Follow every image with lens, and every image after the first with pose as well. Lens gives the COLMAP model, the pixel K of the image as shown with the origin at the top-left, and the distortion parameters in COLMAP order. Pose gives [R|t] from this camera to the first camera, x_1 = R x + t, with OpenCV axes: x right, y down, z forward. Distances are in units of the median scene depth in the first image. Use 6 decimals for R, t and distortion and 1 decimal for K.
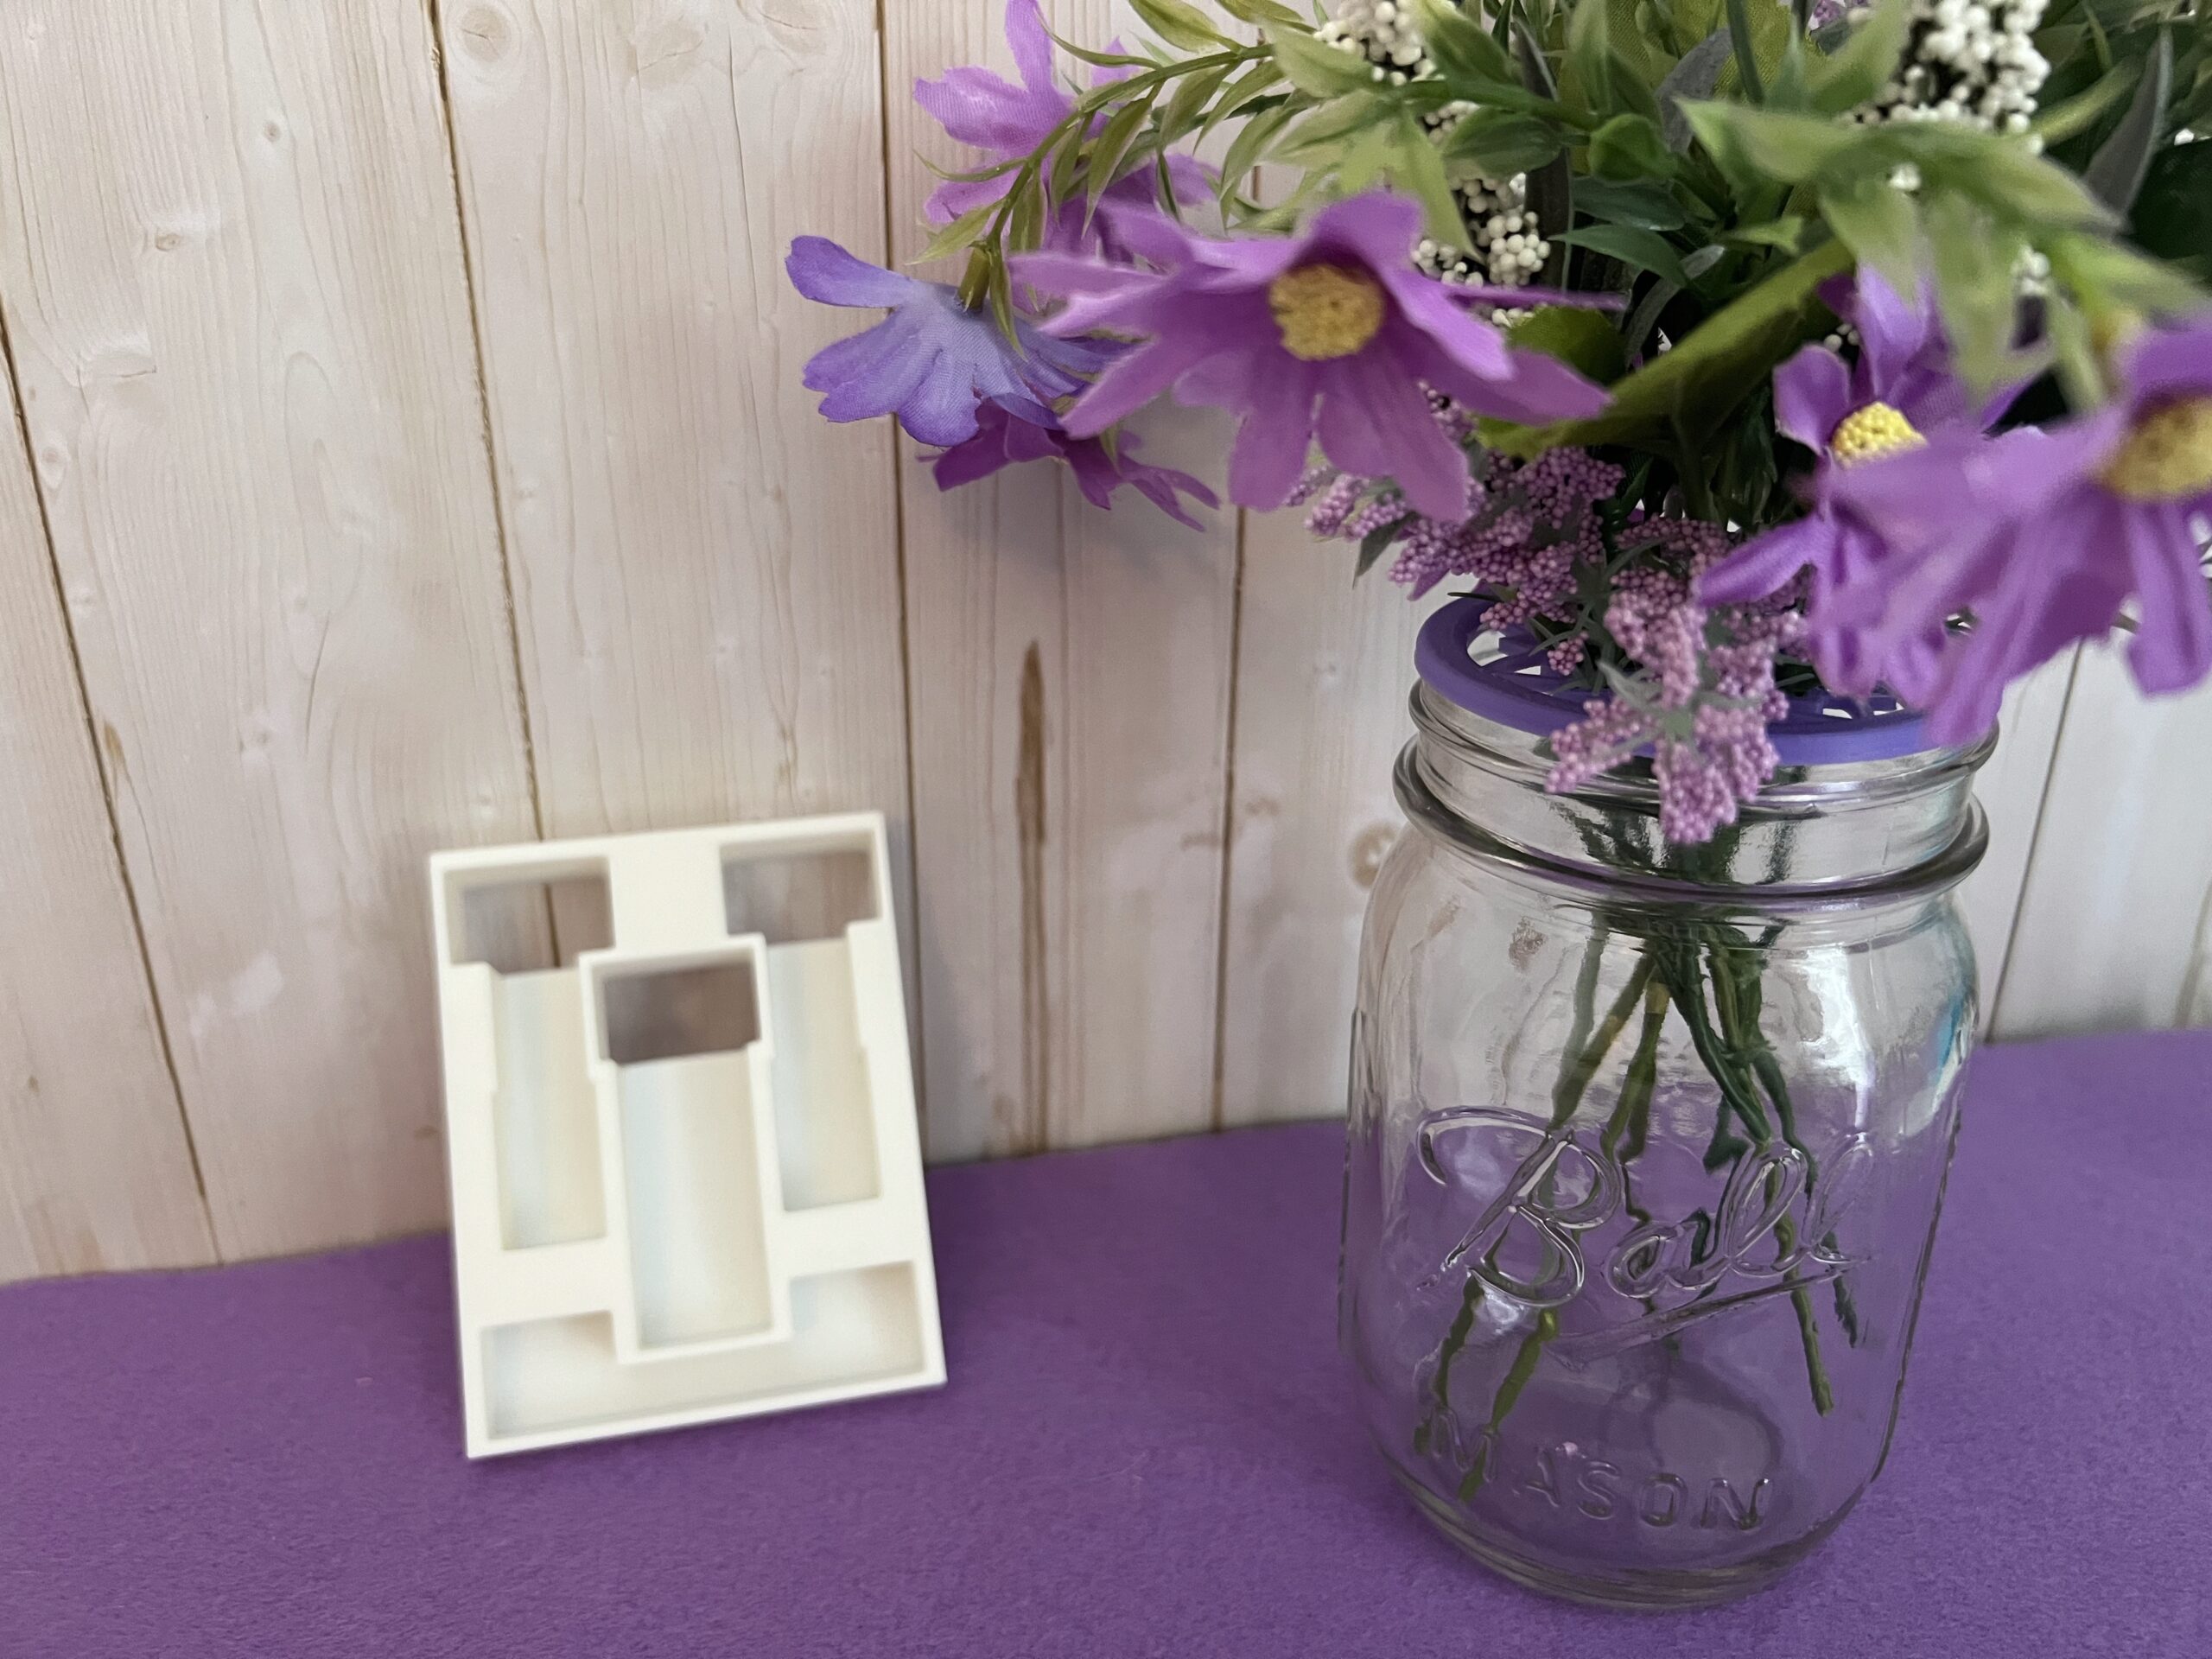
lens RADIAL K [[1713.7, 0, 1147.6], [0, 1713.7, 834.3], [0, 0, 1]] dist [-0.010891, -0.005035]
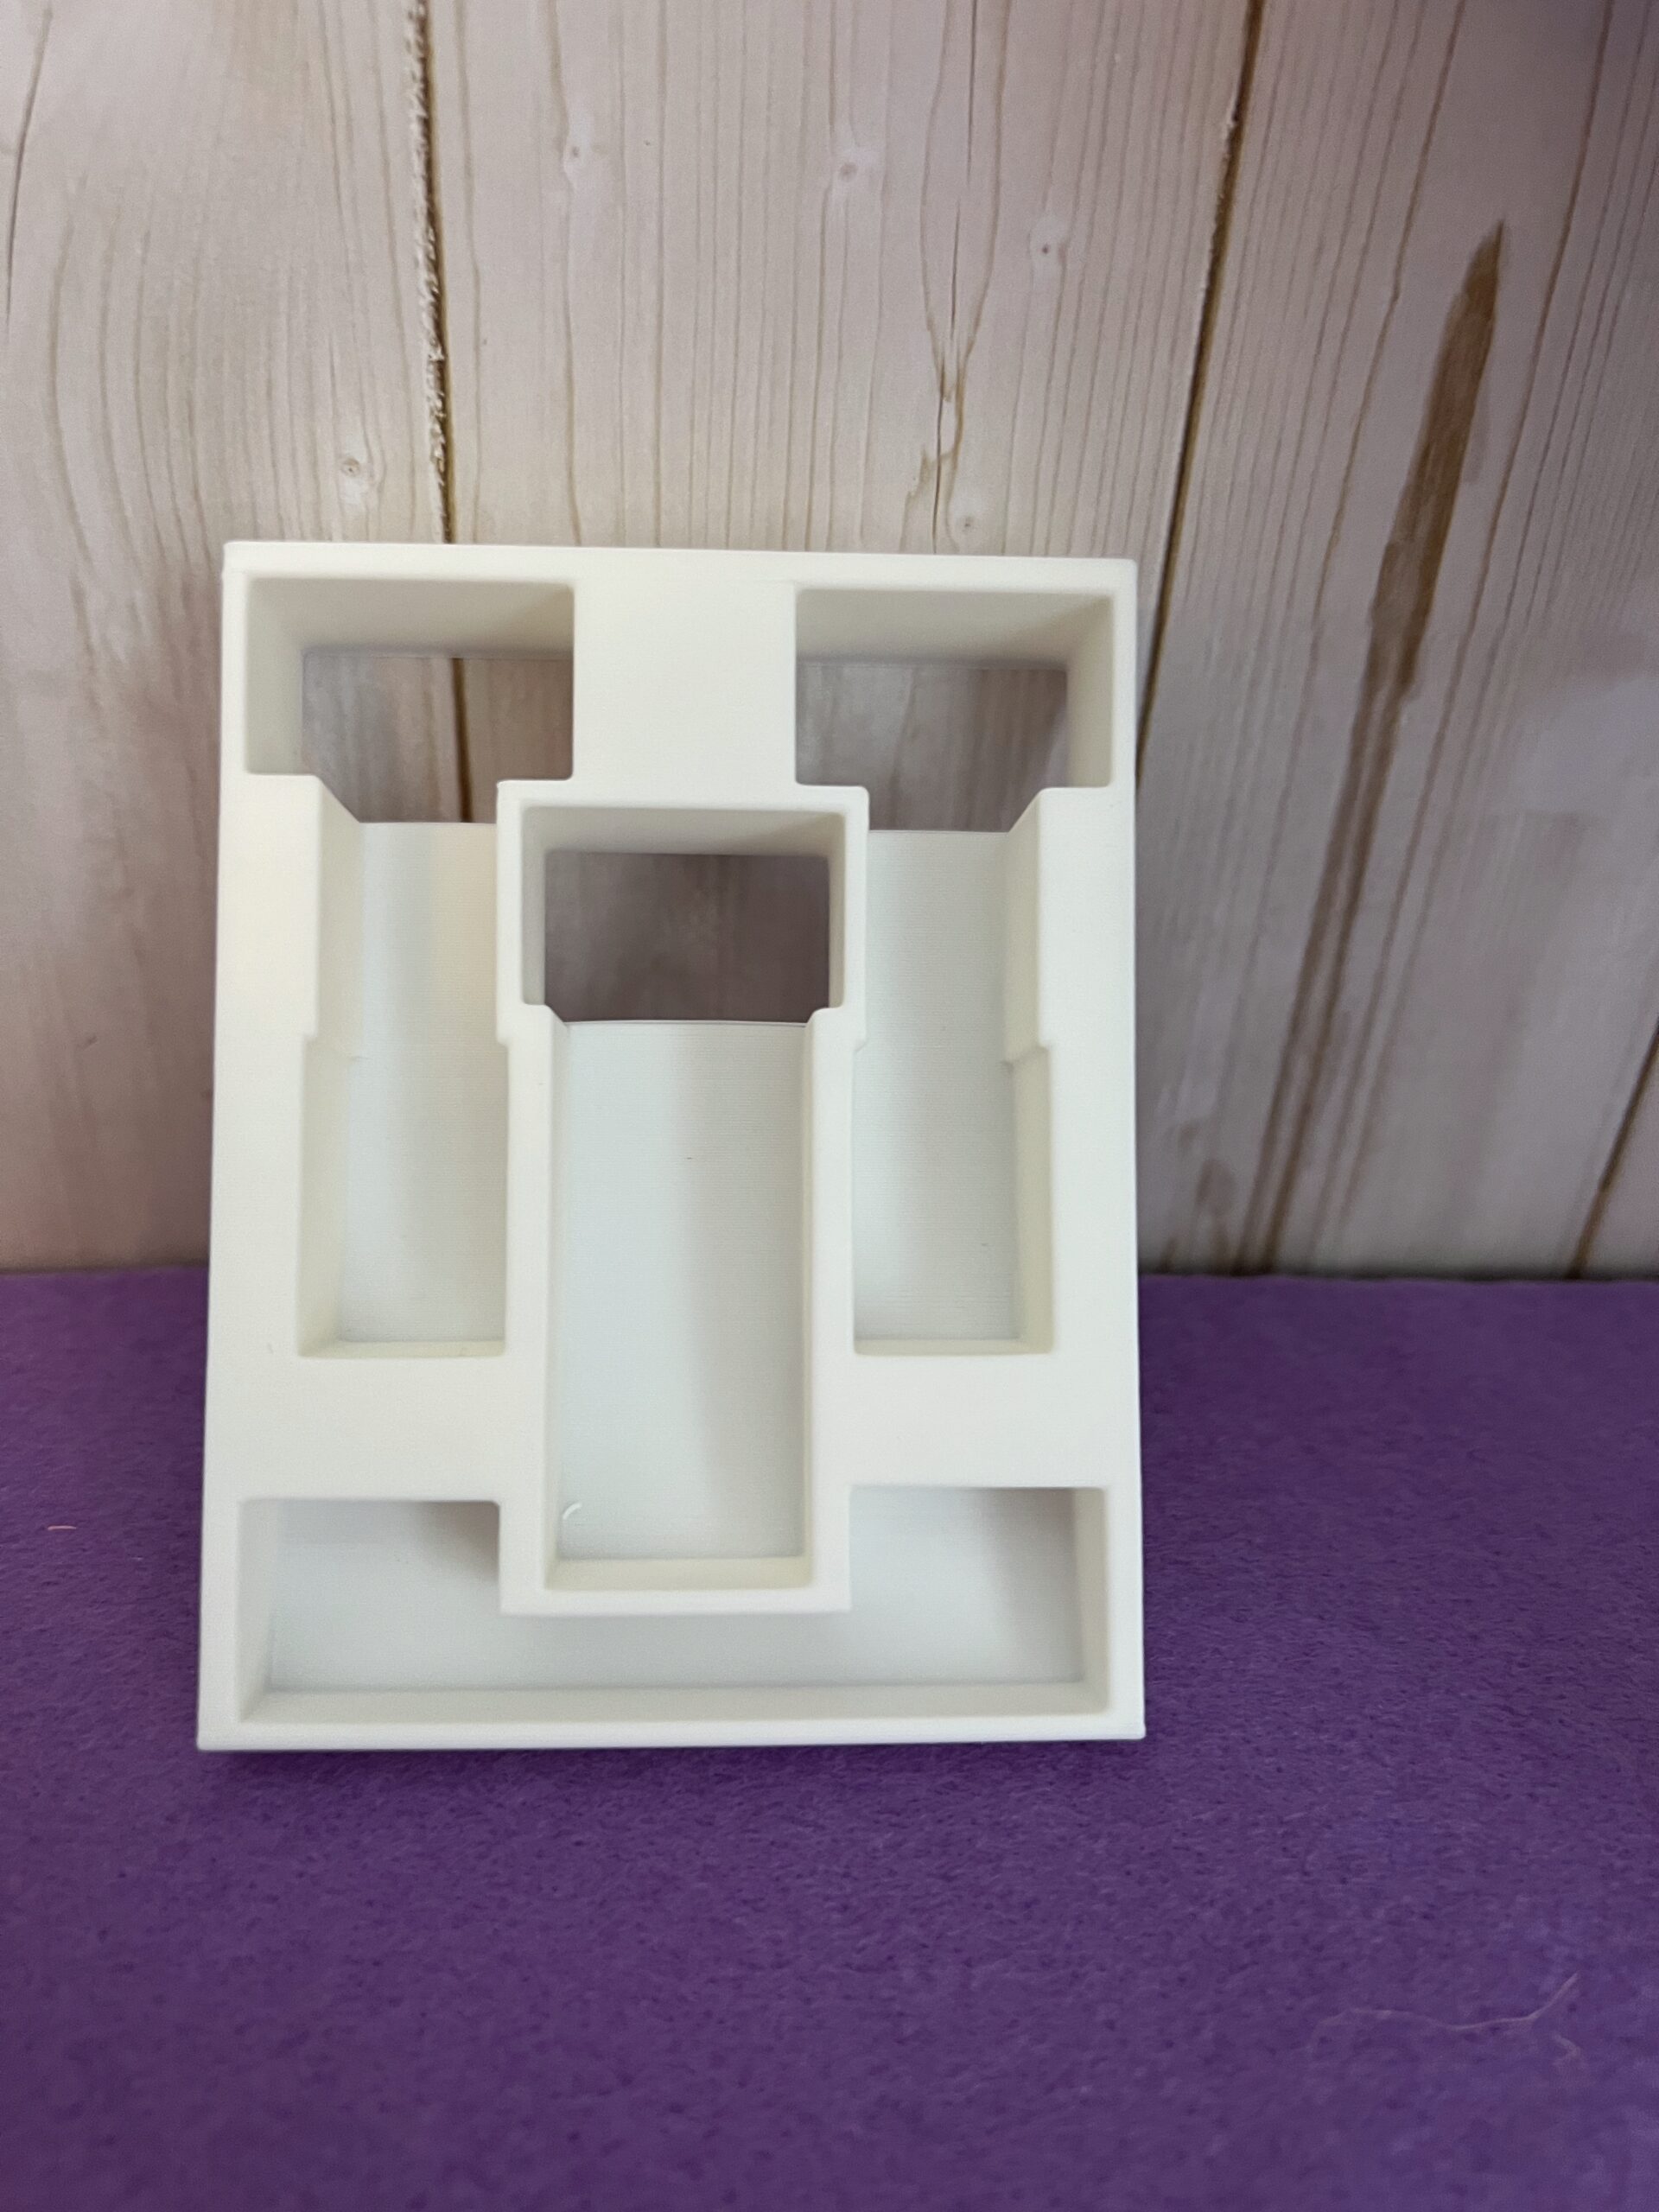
lens RADIAL K [[1689.3, 0, 829.5], [0, 1689.3, 1106.0], [0, 0, 1]] dist [0.060515, -0.141511]
pose [[0.981042, 0.131195, -0.142636, -0.155047], [-0.109914, 0.982855, 0.148035, 0.078032], [0.159612, -0.129551, 0.978642, 0.515680]]
